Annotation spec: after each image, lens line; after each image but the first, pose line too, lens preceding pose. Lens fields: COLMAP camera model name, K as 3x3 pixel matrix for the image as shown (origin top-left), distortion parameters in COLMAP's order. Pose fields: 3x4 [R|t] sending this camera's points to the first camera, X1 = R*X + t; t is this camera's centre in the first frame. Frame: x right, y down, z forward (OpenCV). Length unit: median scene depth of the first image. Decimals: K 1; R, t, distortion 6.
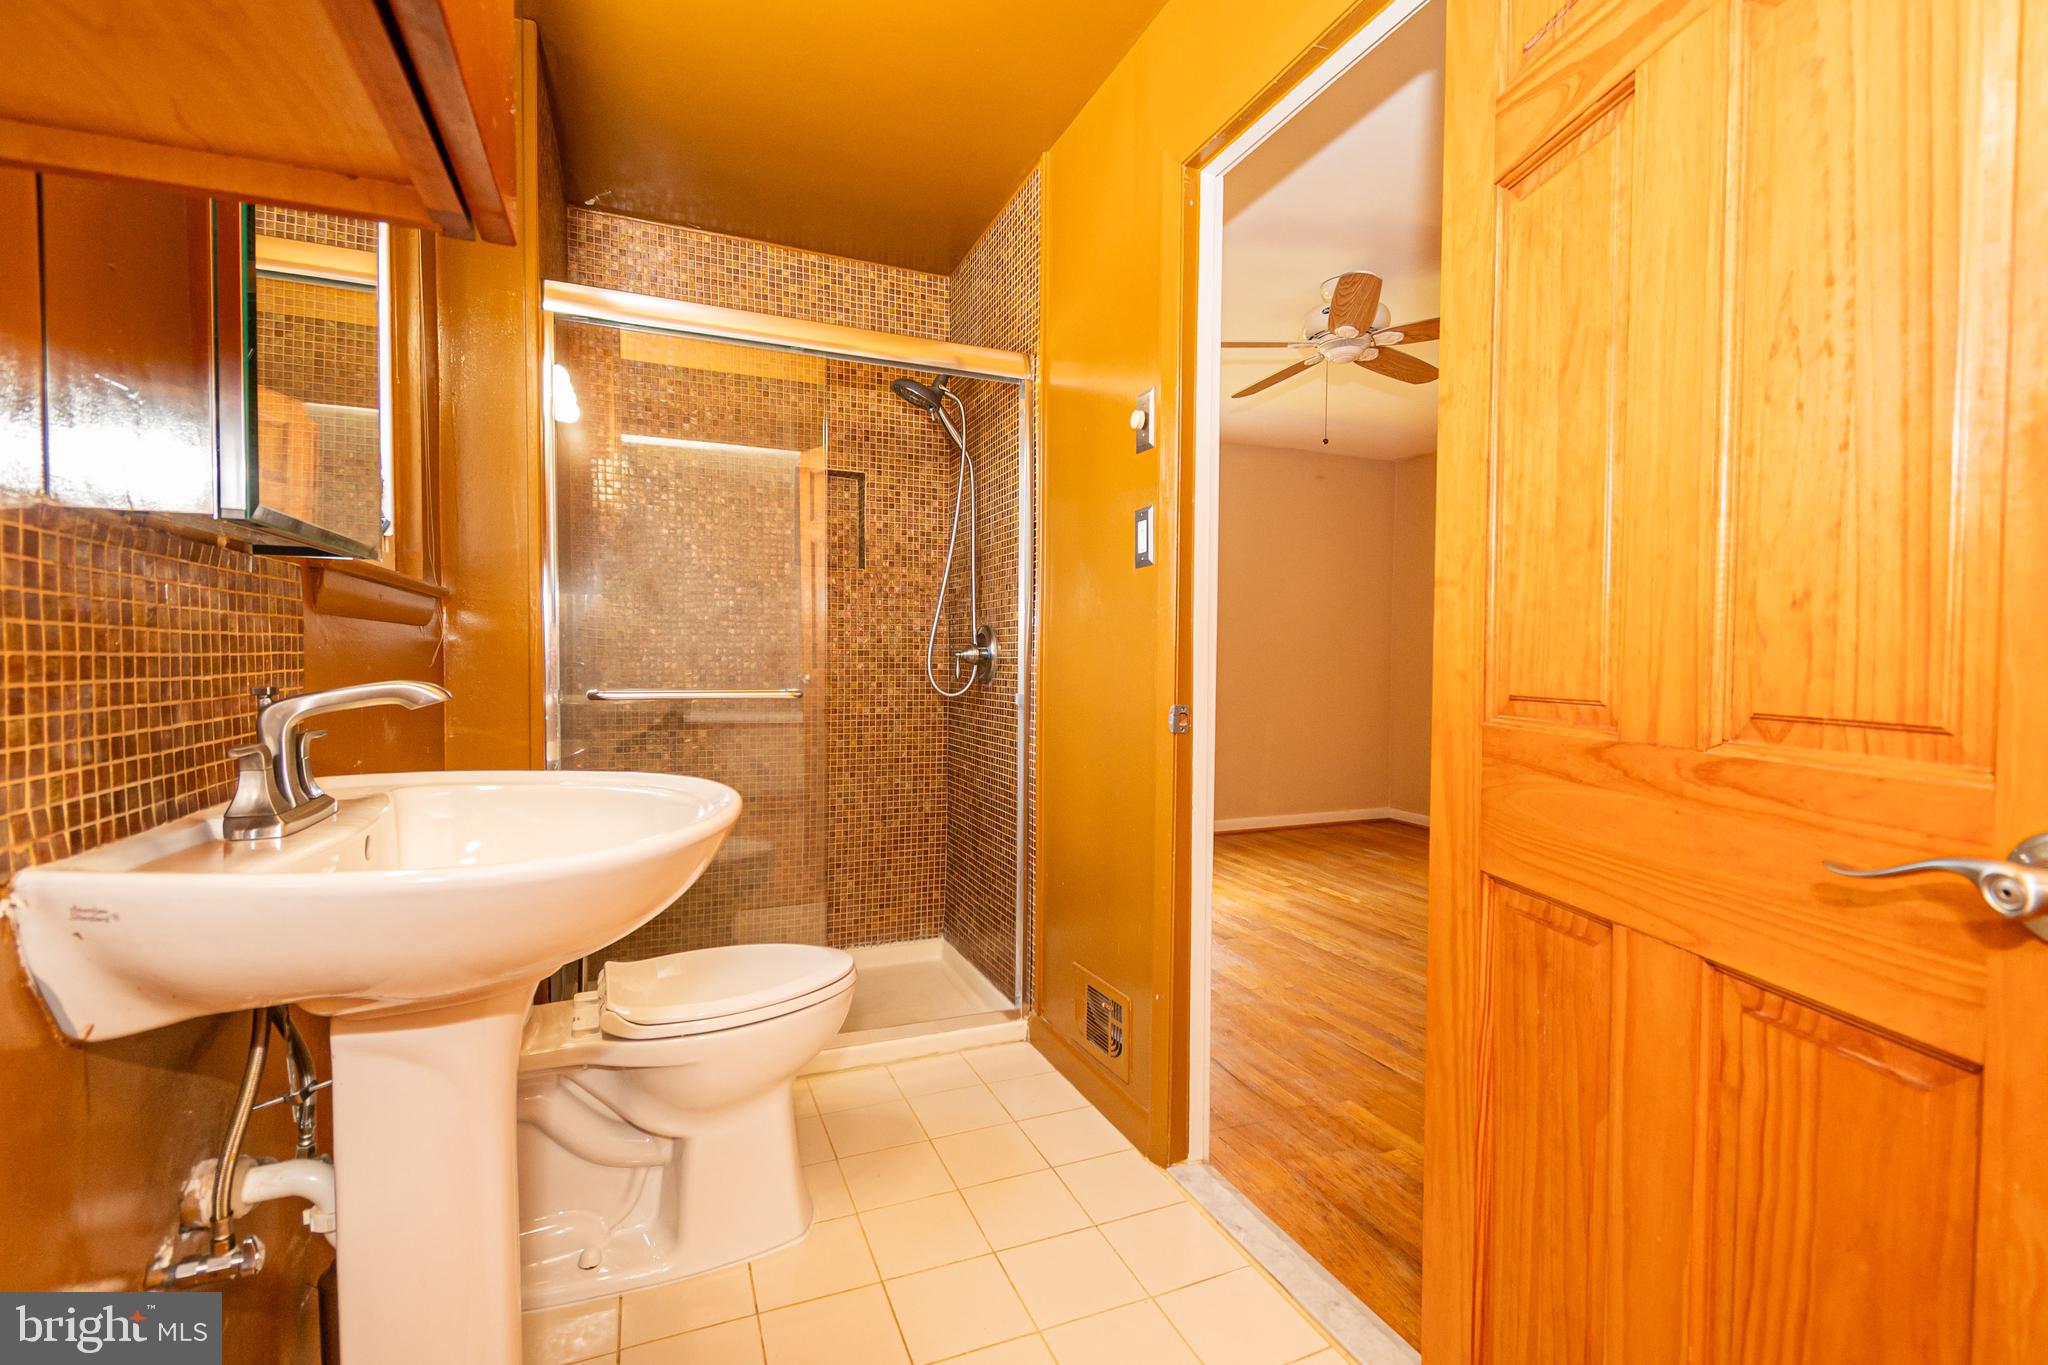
lens RADIAL K [[916.3, 0, 1028.8], [0, 916.3, 682.1], [0, 0, 1]] dist [-0.002617, -0.001382]
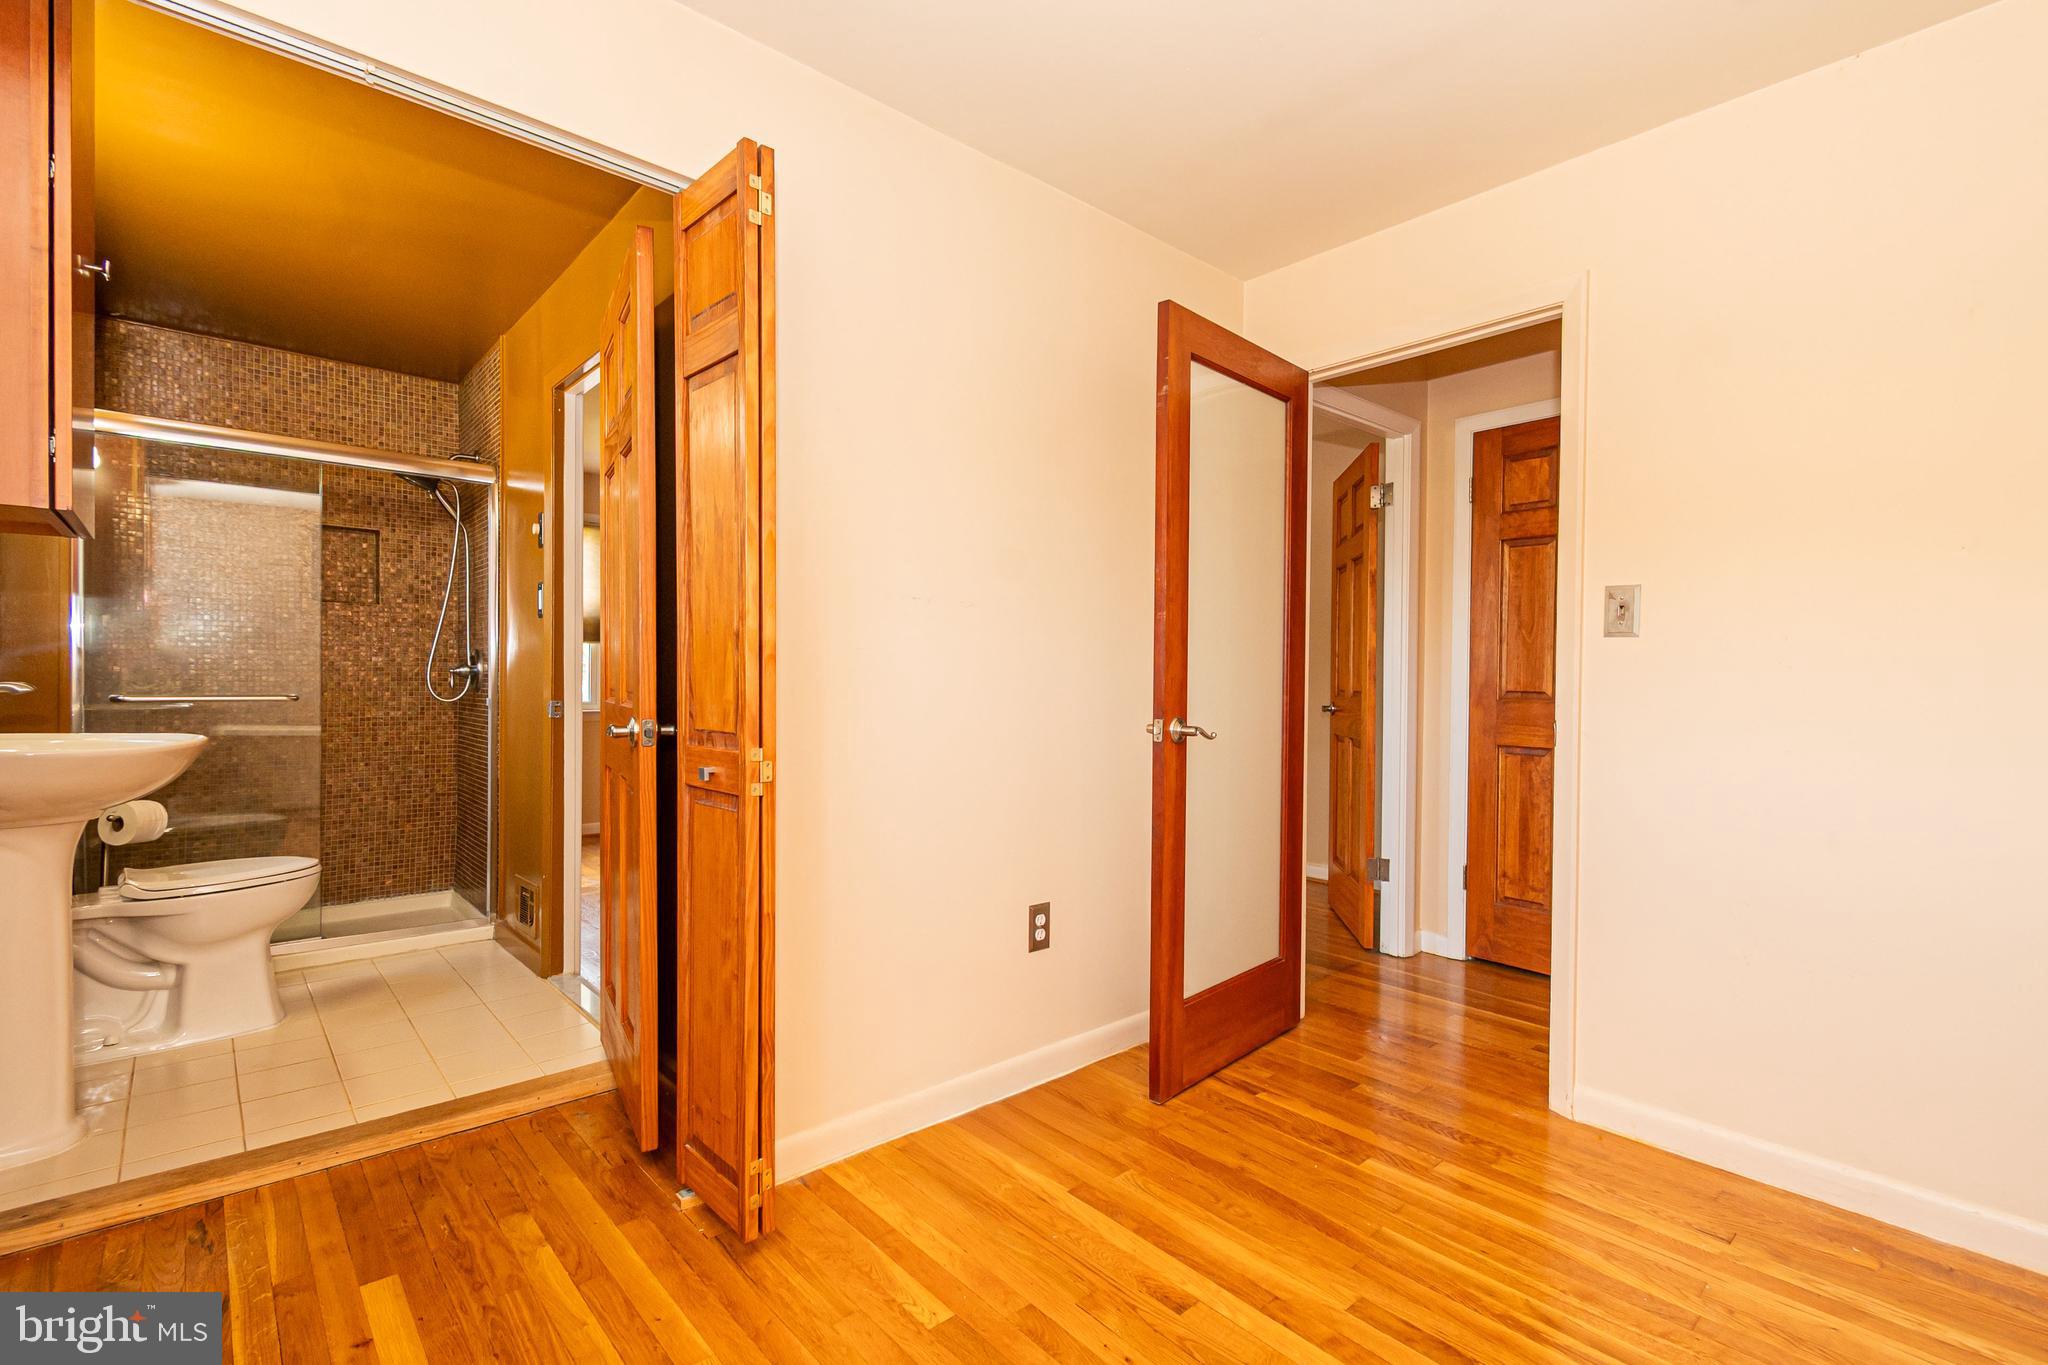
lens RADIAL K [[916.3, 0, 1022.0], [0, 916.3, 681.5], [0, 0, 1]] dist [-0.002617, -0.001382]
pose [[0.939991, 0.000913, 0.341197, 0.251109], [0.006000, 0.999798, -0.019204, 0.017034], [-0.341145, 0.020099, 0.939796, -0.559973]]
